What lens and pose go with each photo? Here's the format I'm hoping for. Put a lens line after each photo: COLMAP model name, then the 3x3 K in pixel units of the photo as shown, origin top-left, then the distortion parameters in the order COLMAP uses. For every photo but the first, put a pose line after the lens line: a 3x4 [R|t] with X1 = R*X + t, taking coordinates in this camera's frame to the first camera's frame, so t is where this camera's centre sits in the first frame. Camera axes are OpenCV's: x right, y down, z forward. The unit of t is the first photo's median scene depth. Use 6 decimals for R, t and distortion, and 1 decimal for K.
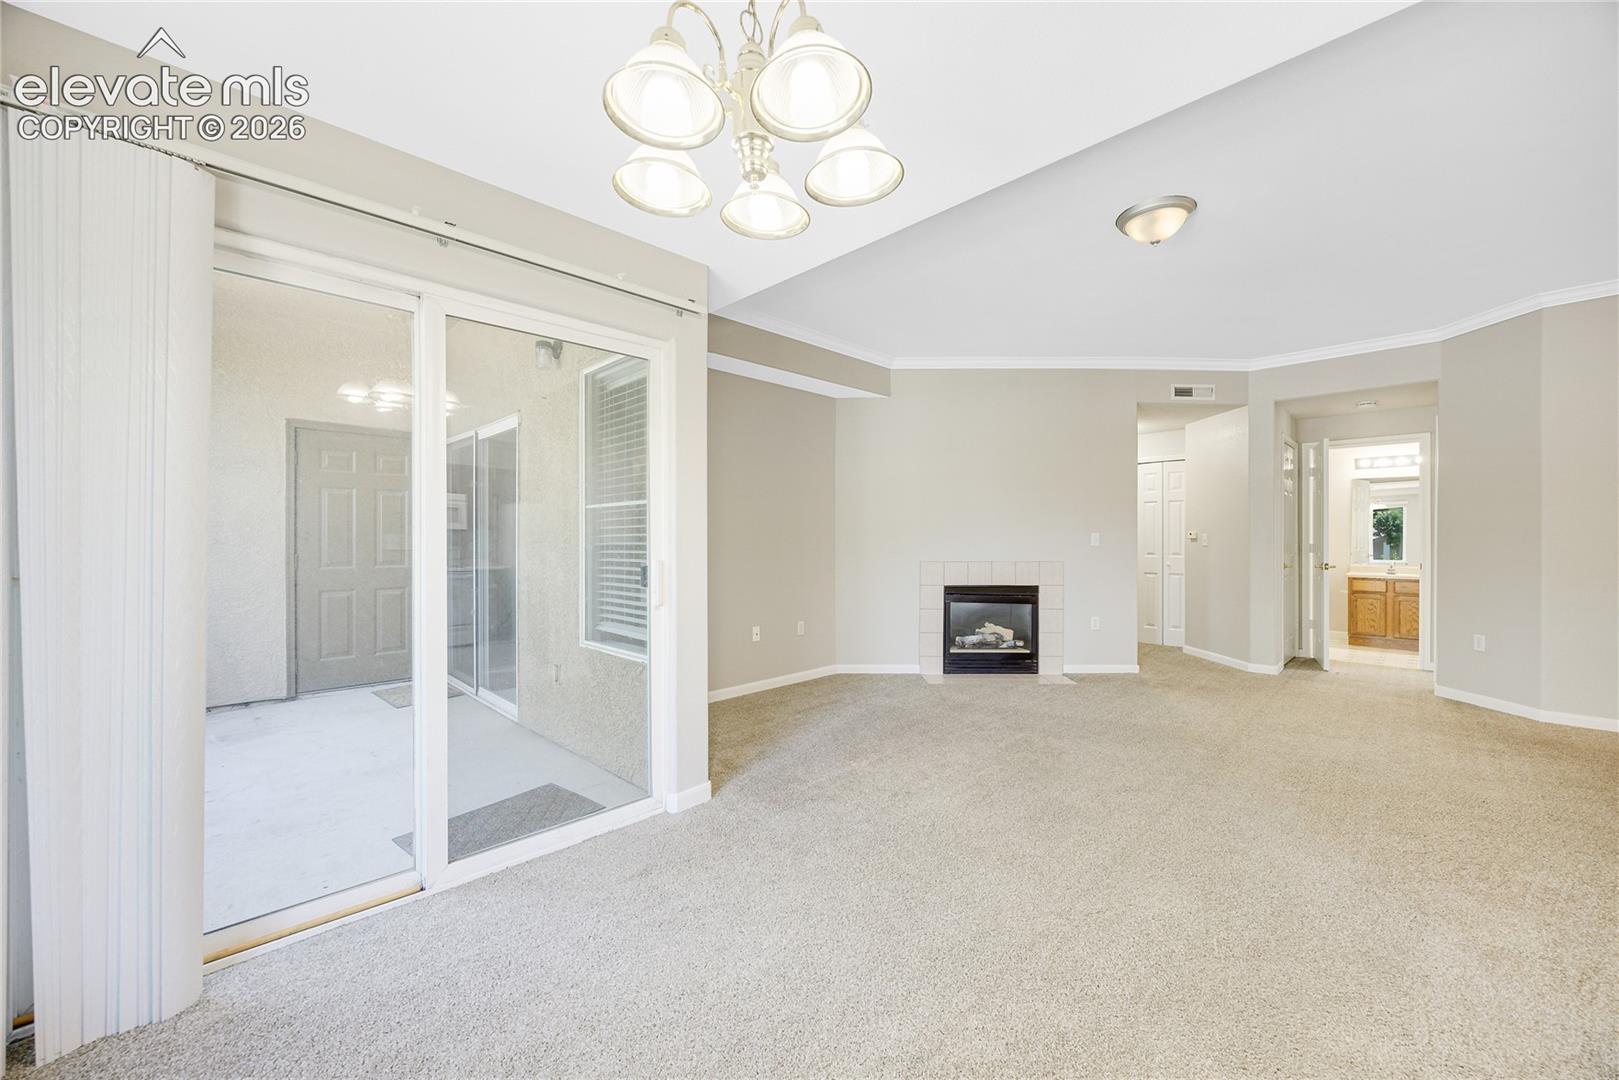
lens RADIAL K [[624.6, 0, 811.6], [0, 624.6, 534.2], [0, 0, 1]] dist [-0.001694, 0.000881]
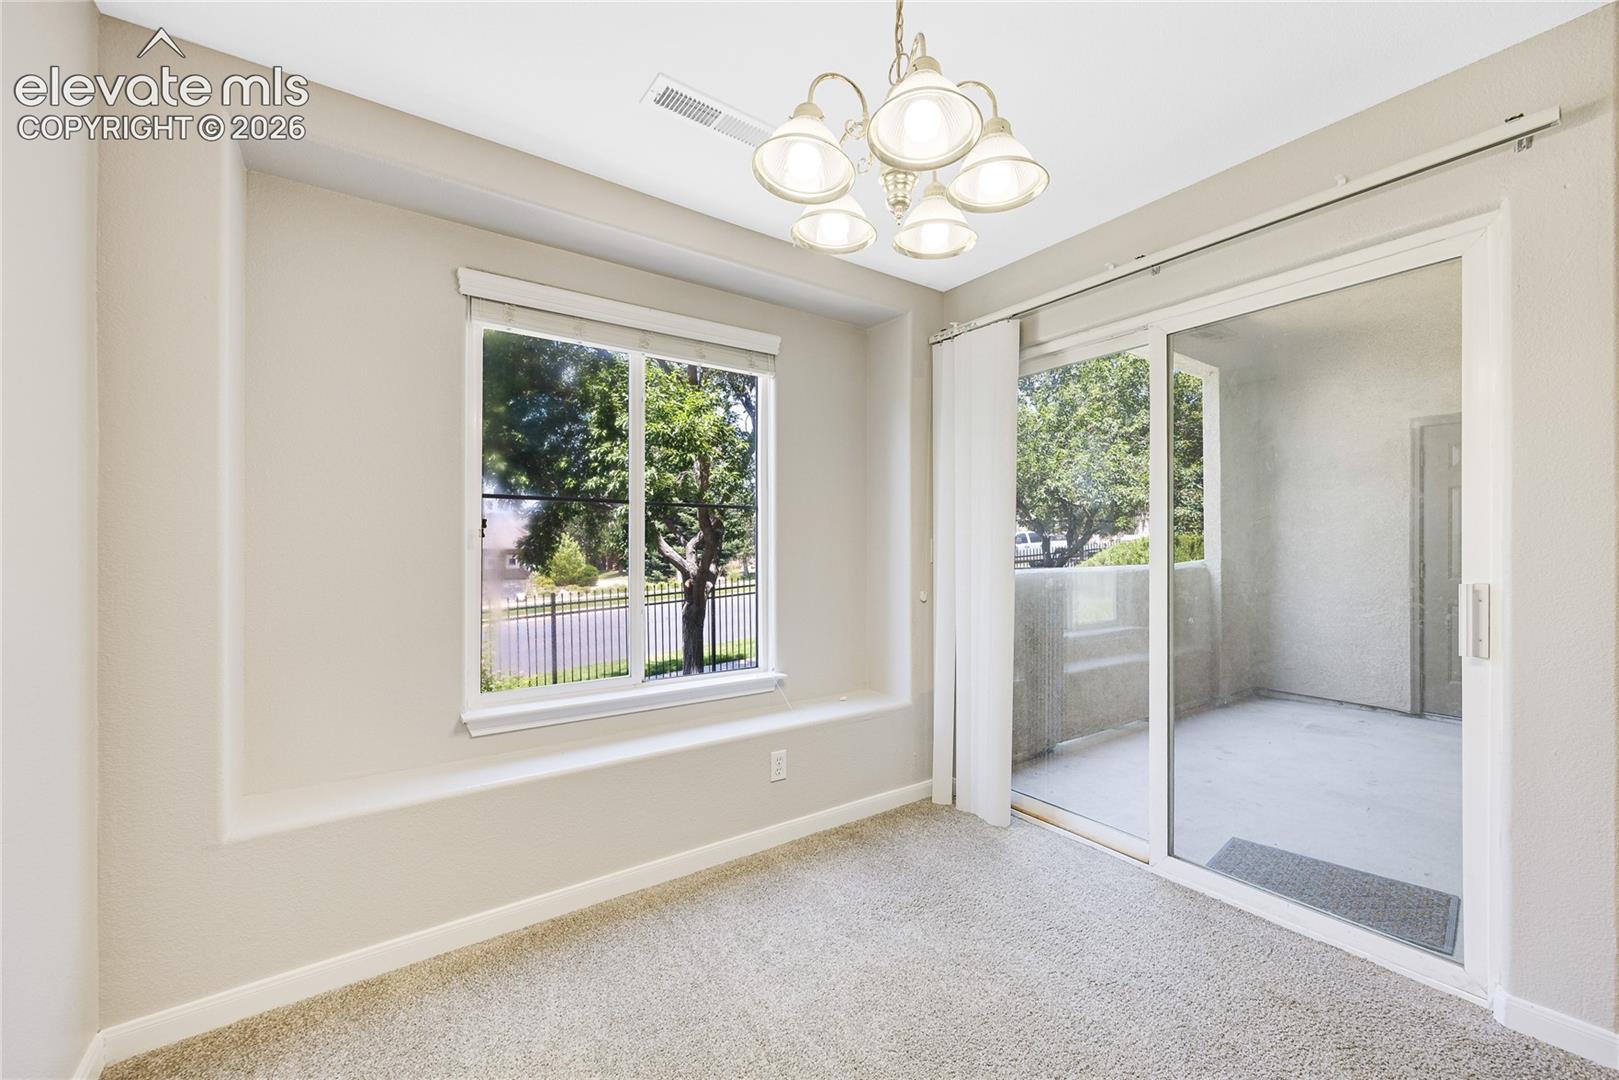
lens RADIAL K [[644.2, 0, 821.1], [0, 644.2, 545.2], [0, 0, 1]] dist [-0.003621, 0.000211]
pose [[-0.159558, -0.000345, -0.987188, 0.228010], [0.010546, 0.999942, -0.002054, -0.000376], [0.987132, -0.010739, -0.159545, 0.233789]]
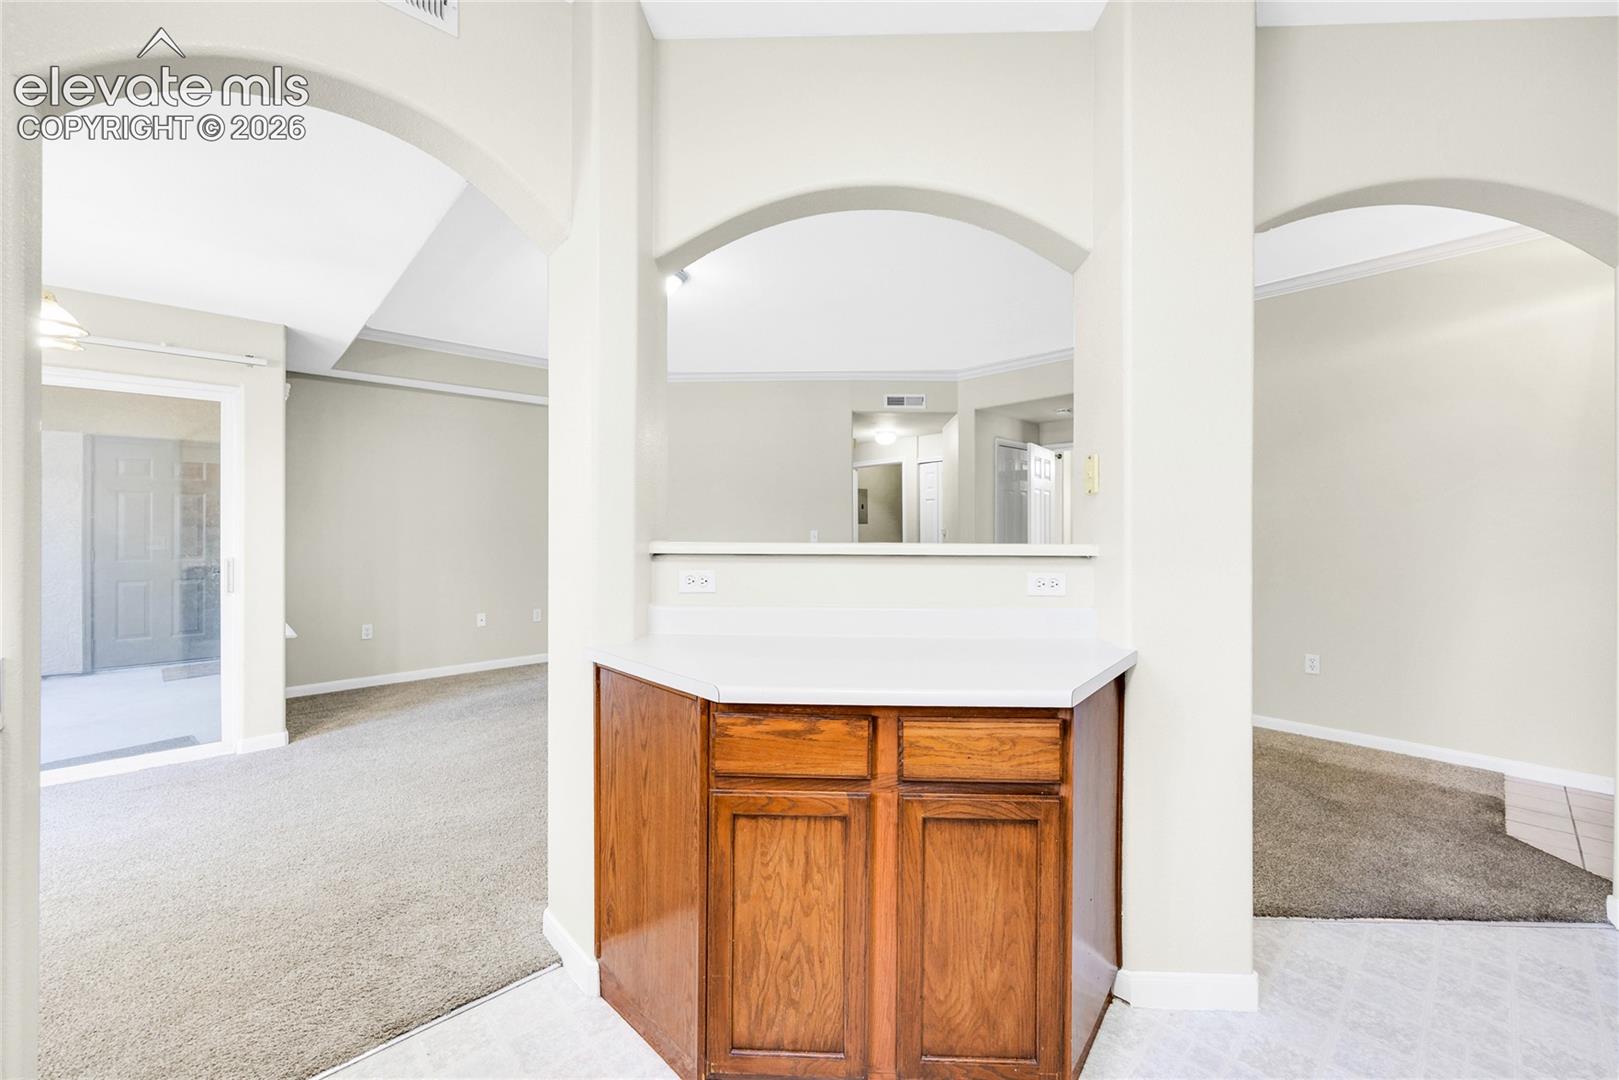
lens RADIAL K [[653.7, 0, 823.4], [0, 653.7, 531.9], [0, 0, 1]] dist [-0.005915, 0.001408]
pose [[0.999485, -0.000625, -0.032071, 0.506453], [0.001059, 0.999908, 0.013501, -0.014972], [0.032059, -0.013528, 0.999394, -0.149560]]
